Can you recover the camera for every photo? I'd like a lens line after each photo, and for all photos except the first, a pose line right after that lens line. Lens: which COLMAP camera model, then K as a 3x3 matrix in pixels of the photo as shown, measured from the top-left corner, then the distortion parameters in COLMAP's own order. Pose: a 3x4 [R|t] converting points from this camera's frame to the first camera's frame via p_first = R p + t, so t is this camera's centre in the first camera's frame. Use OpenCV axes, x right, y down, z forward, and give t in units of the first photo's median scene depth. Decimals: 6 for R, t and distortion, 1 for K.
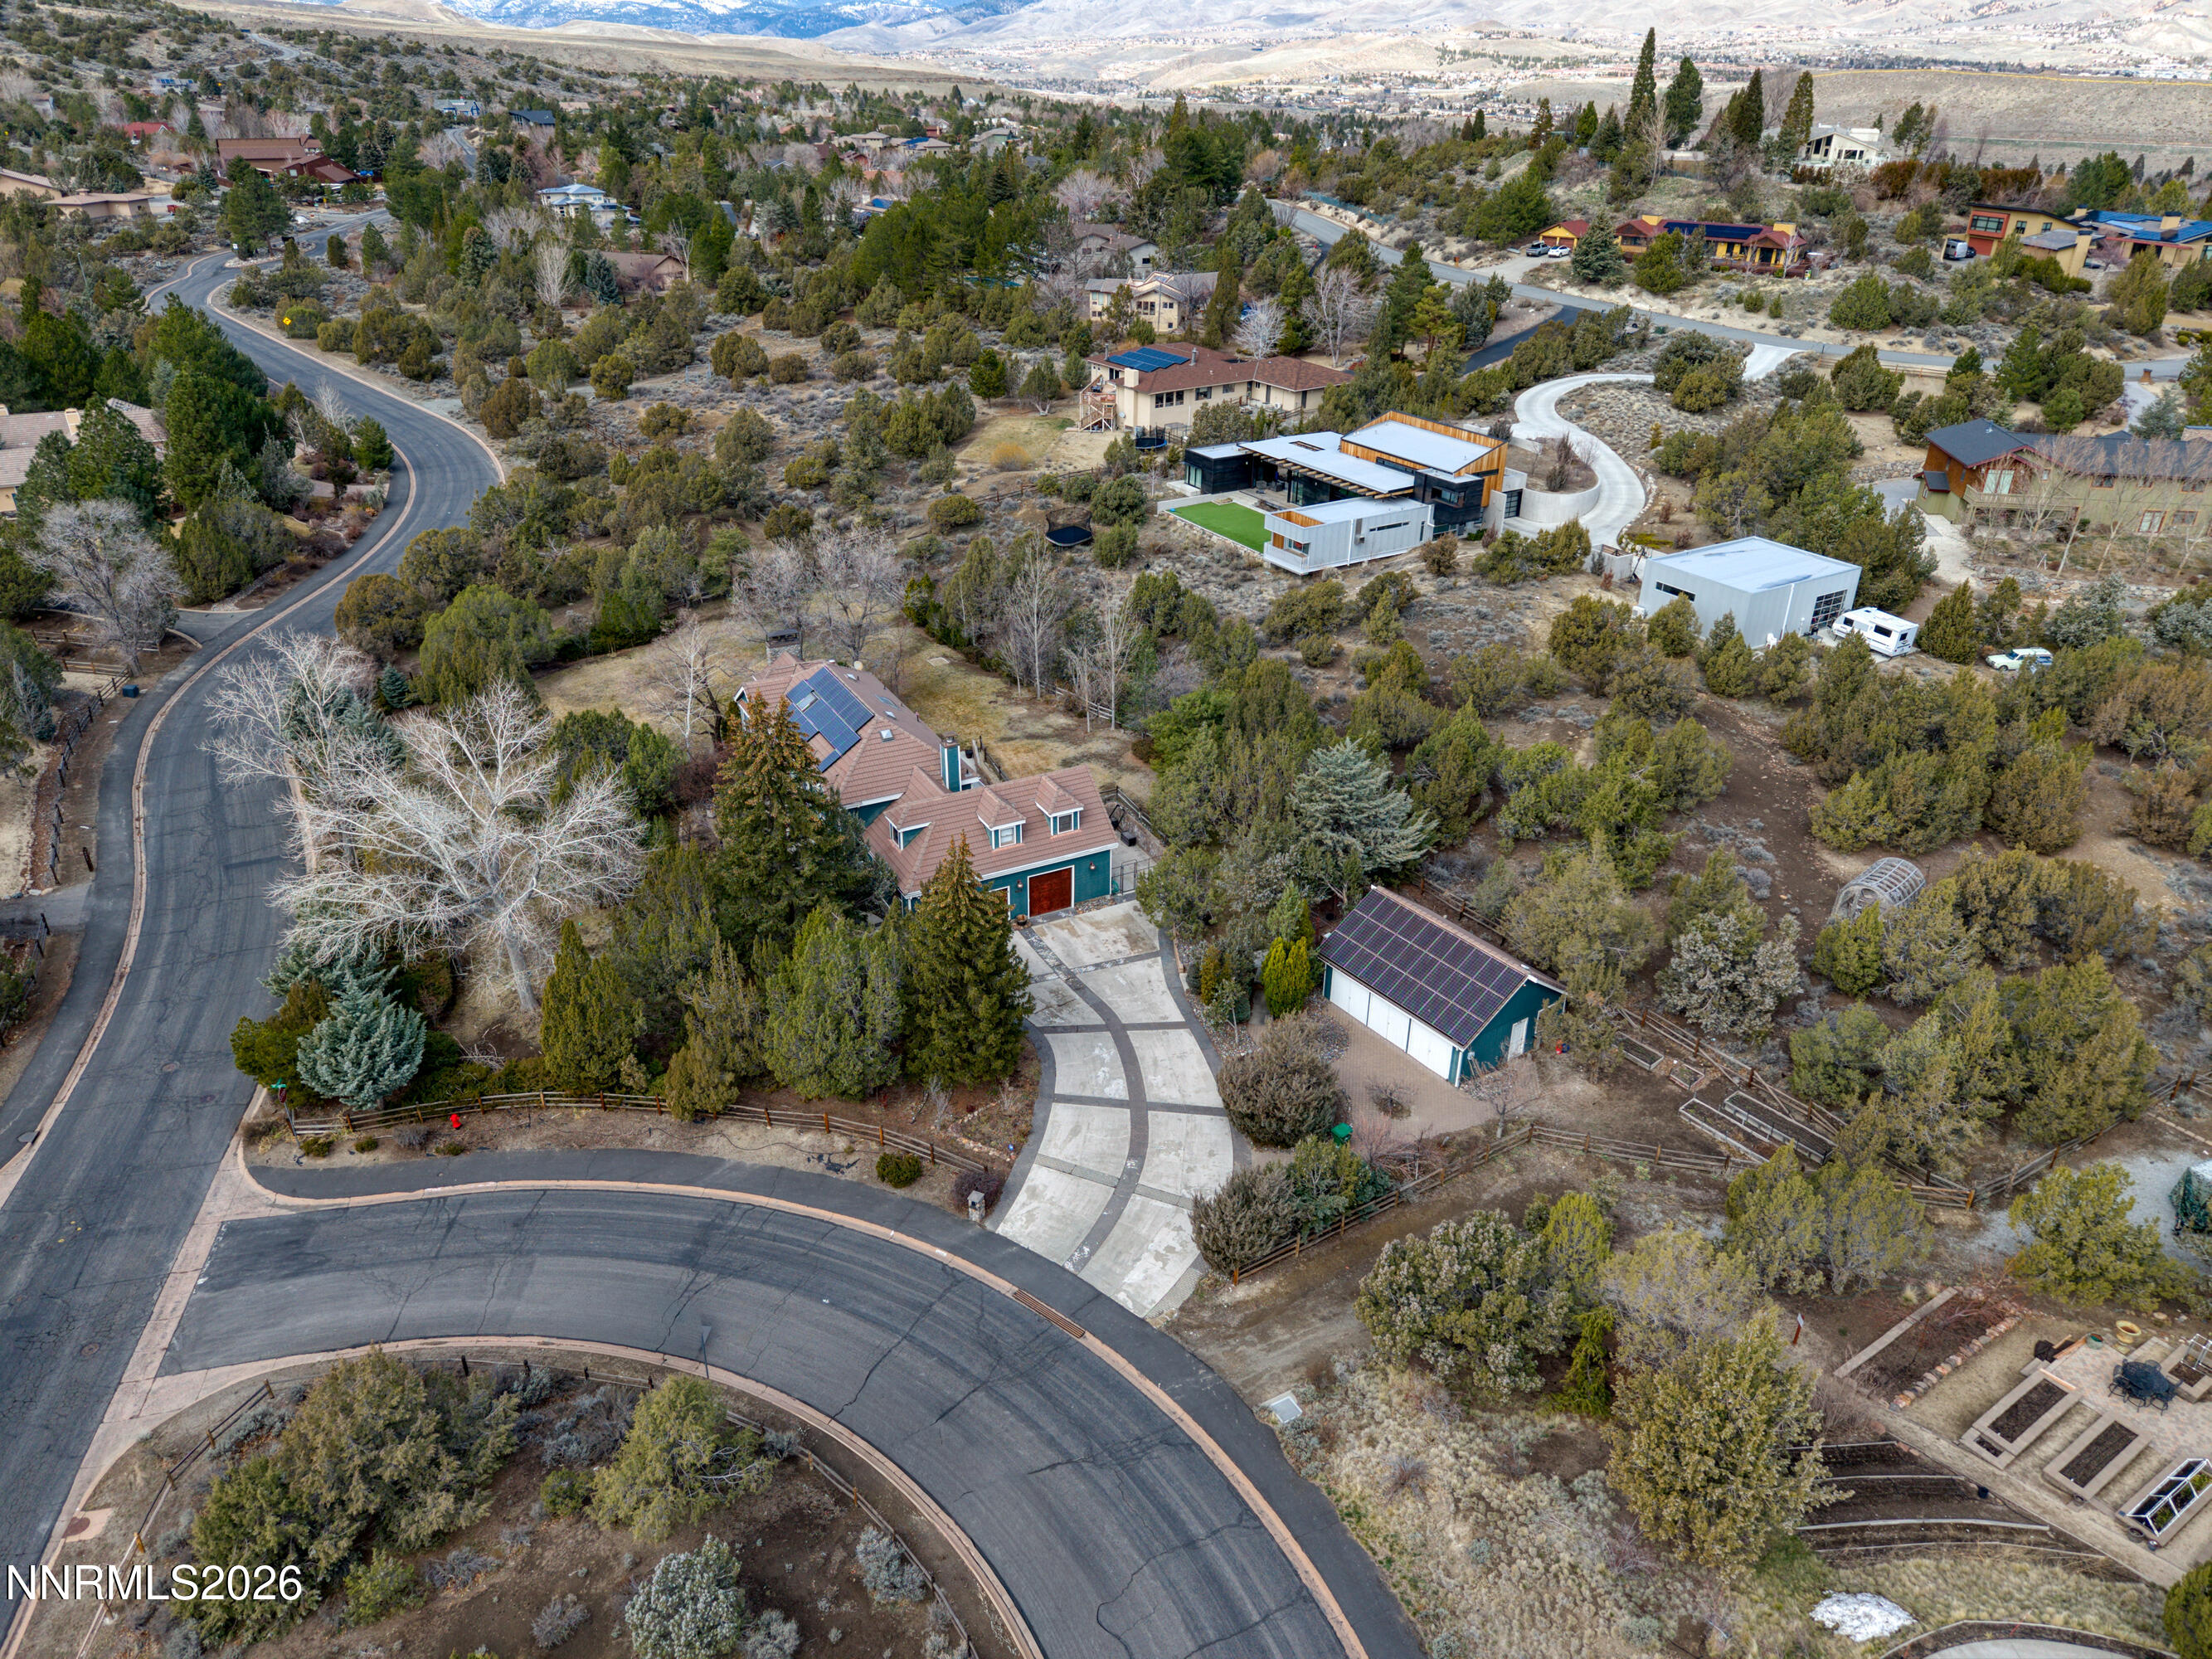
lens RADIAL K [[1486.8, 0, 1101.1], [0, 1486.8, 831.7], [0, 0, 1]] dist [0.019446, -0.018415]
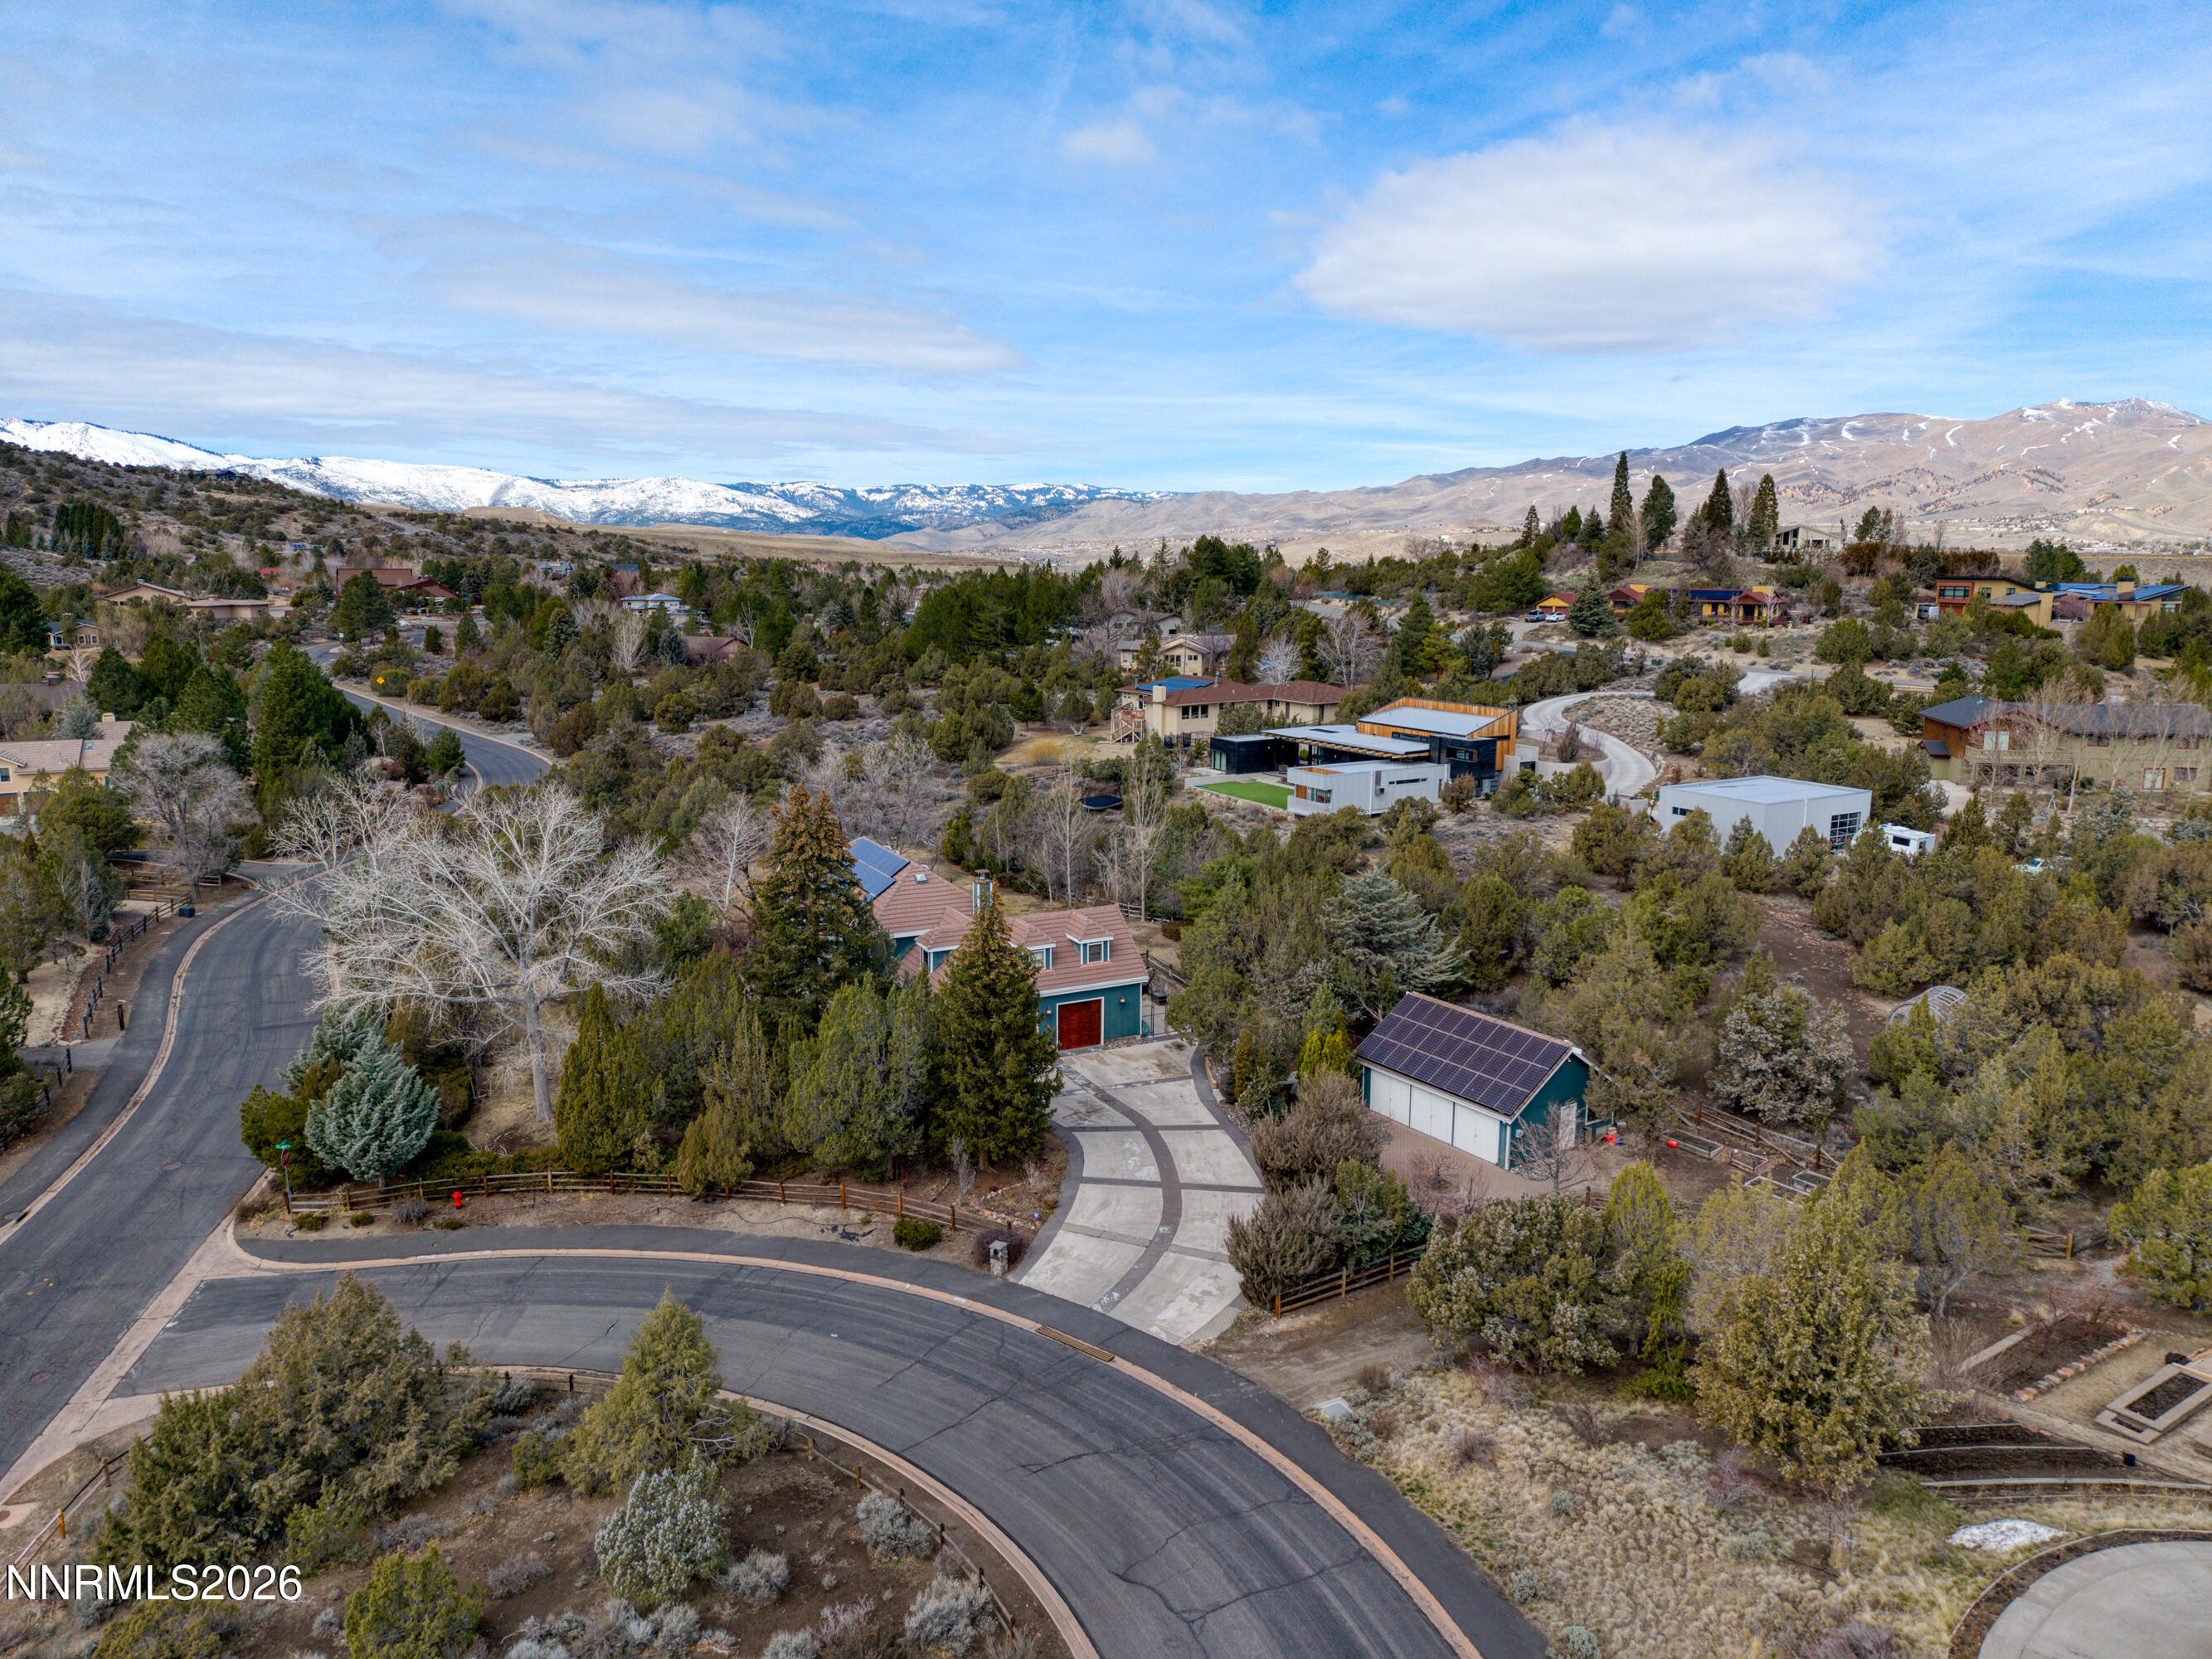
lens RADIAL K [[1486.8, 0, 1099.4], [0, 1486.8, 833.8], [0, 0, 1]] dist [0.019446, -0.018415]
pose [[0.999771, 0.000296, -0.021417, -0.000202], [-0.006530, 0.956519, -0.291596, 0.227357], [0.020399, 0.291669, 0.956302, 0.022036]]
